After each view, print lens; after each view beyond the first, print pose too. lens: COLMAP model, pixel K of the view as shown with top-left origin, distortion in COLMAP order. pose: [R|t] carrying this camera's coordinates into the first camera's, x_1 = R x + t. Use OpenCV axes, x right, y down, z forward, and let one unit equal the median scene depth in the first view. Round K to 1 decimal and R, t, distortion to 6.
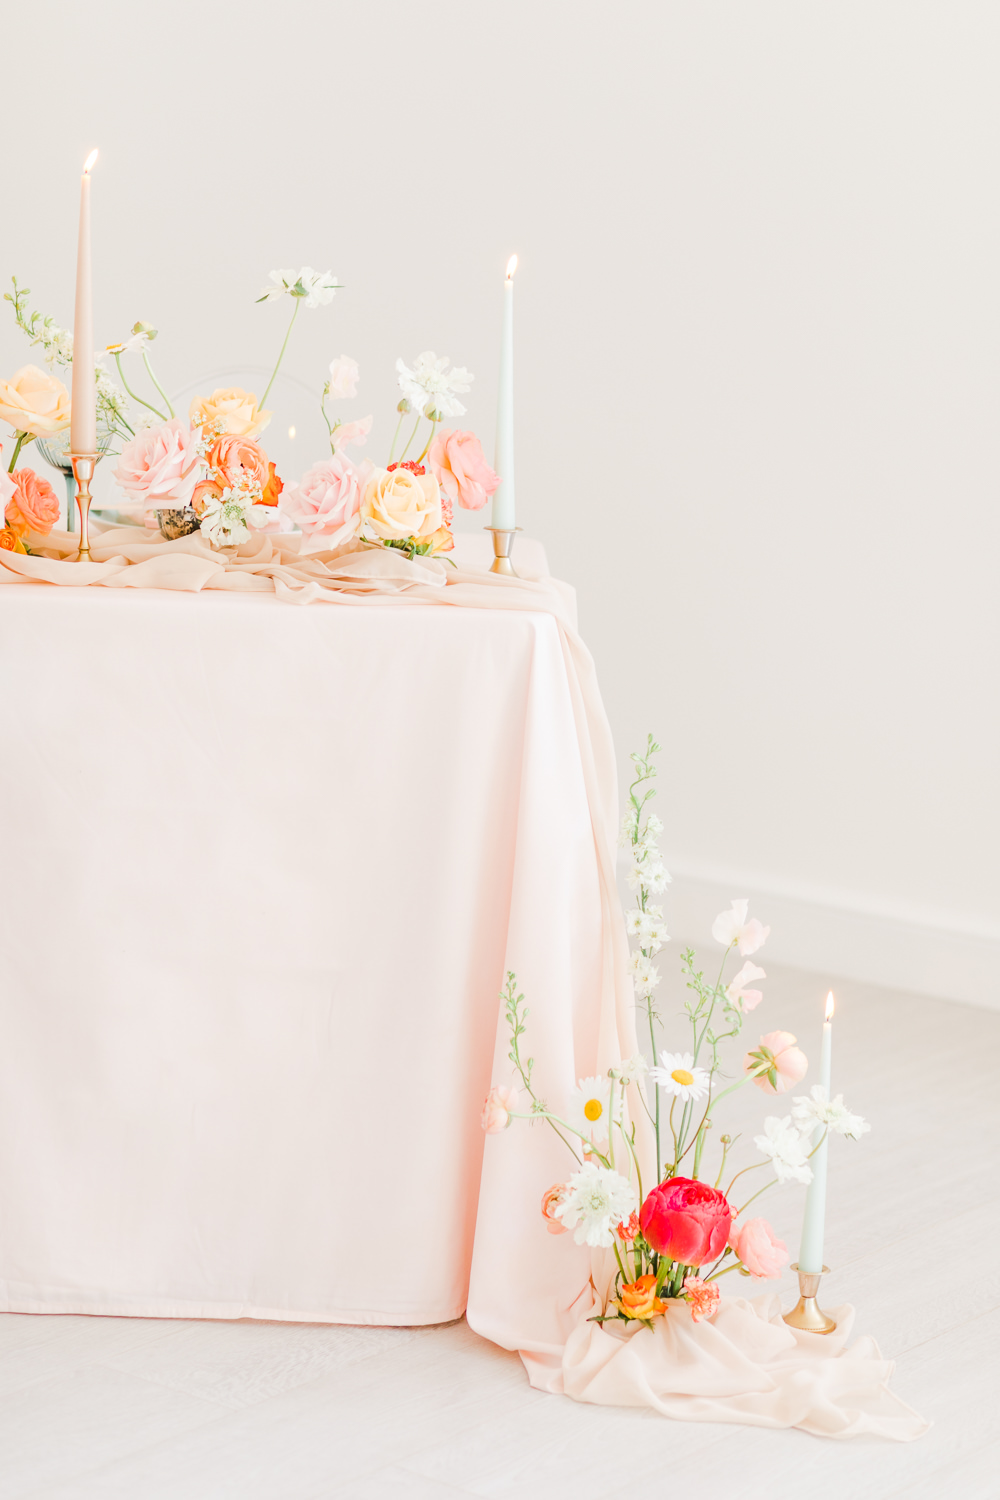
lens RADIAL K [[3676.4, 0, 502.8], [0, 3676.4, 752.7], [0, 0, 1]] dist [-0.235928, 0.000000]
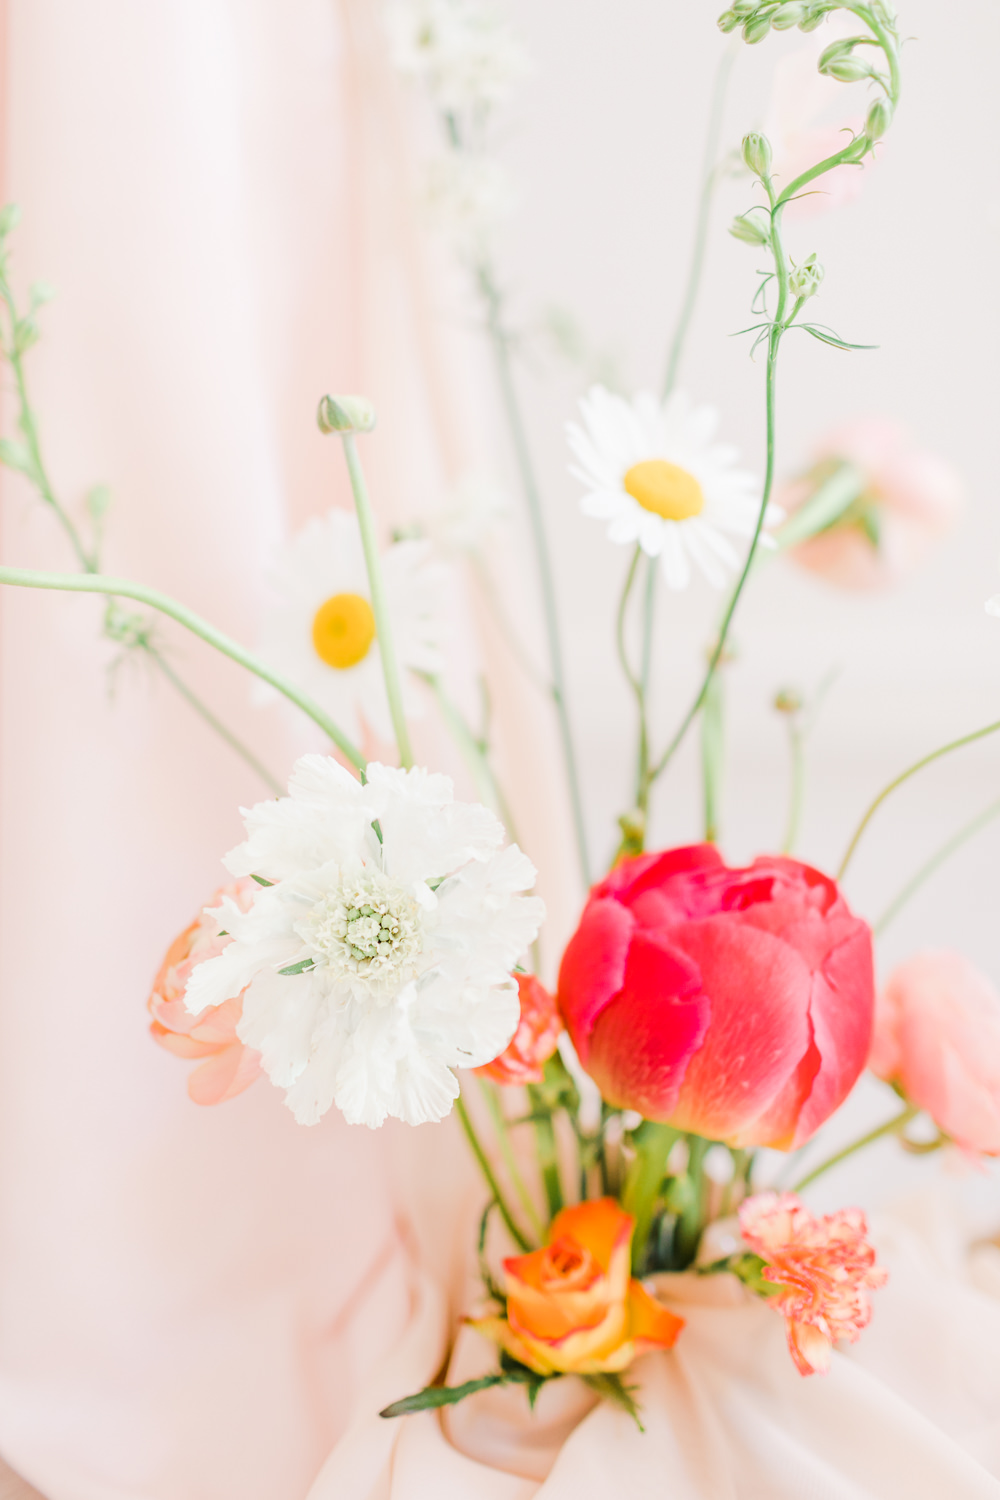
lens RADIAL K [[1464.7, 0, 551.2], [0, 1464.7, 769.5], [0, 0, 1]] dist [0.003629, 0.000000]
pose [[0.991290, -0.102181, 0.083087, 0.030886], [0.108073, 0.991689, -0.069809, 0.118139], [-0.075263, 0.078180, 0.994094, 0.889747]]
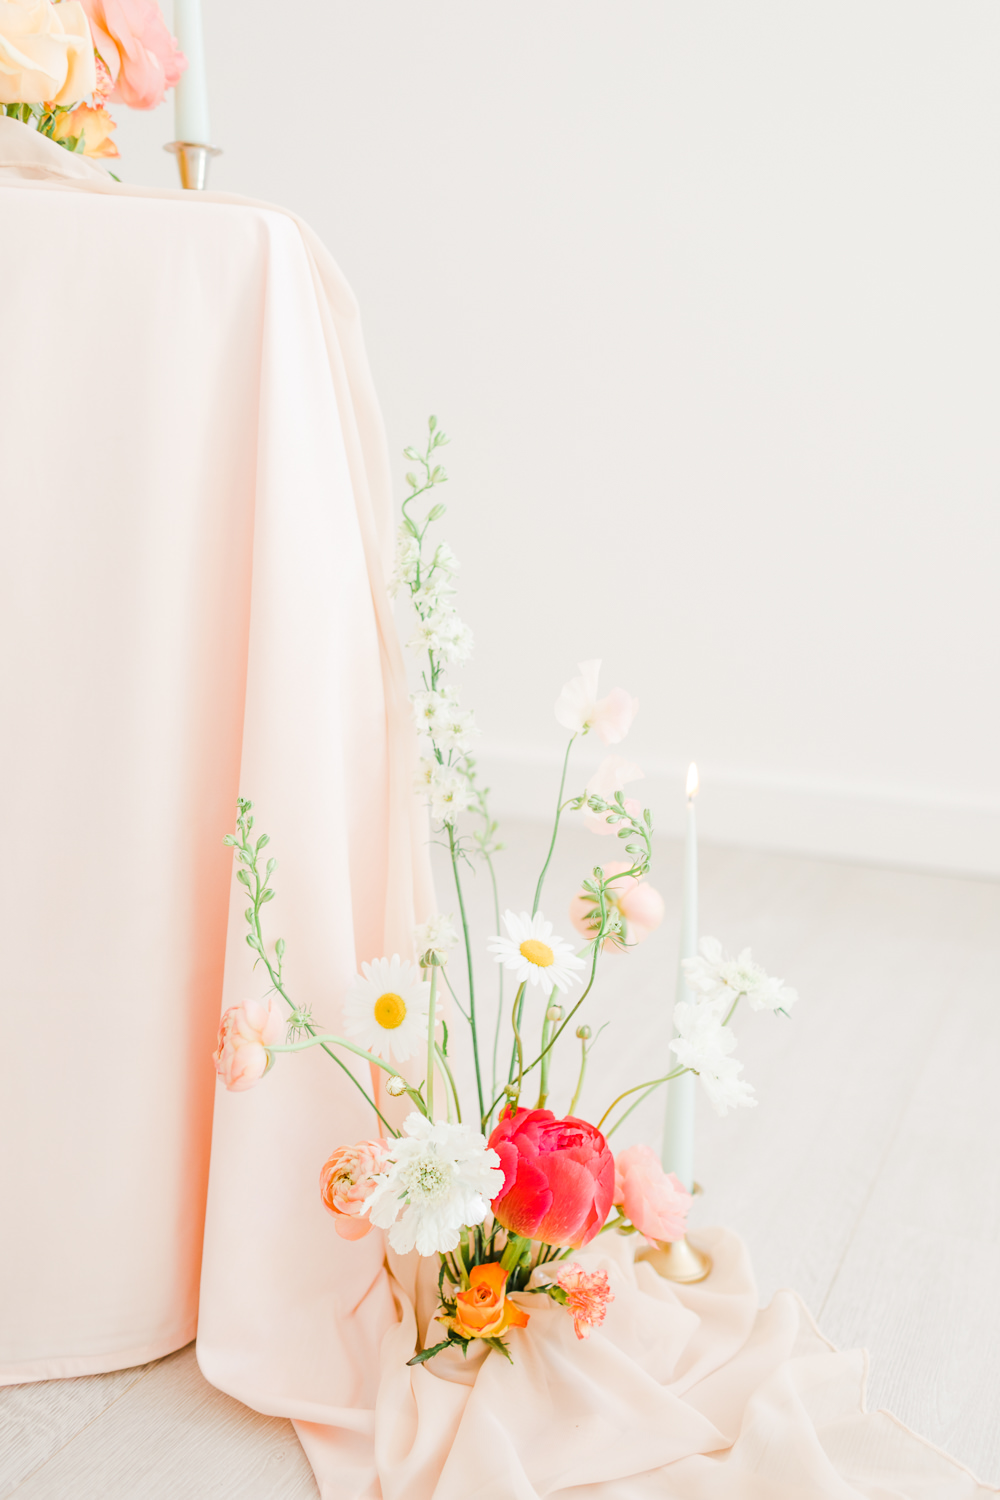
lens RADIAL K [[1464.7, 0, 495.1], [0, 1464.7, 738.7], [0, 0, 1]] dist [0.003629, 0.000000]
pose [[0.966176, -0.064110, 0.249789, -0.016966], [0.064839, 0.997882, 0.005317, 0.050826], [-0.249601, 0.011058, 0.968286, 0.754903]]
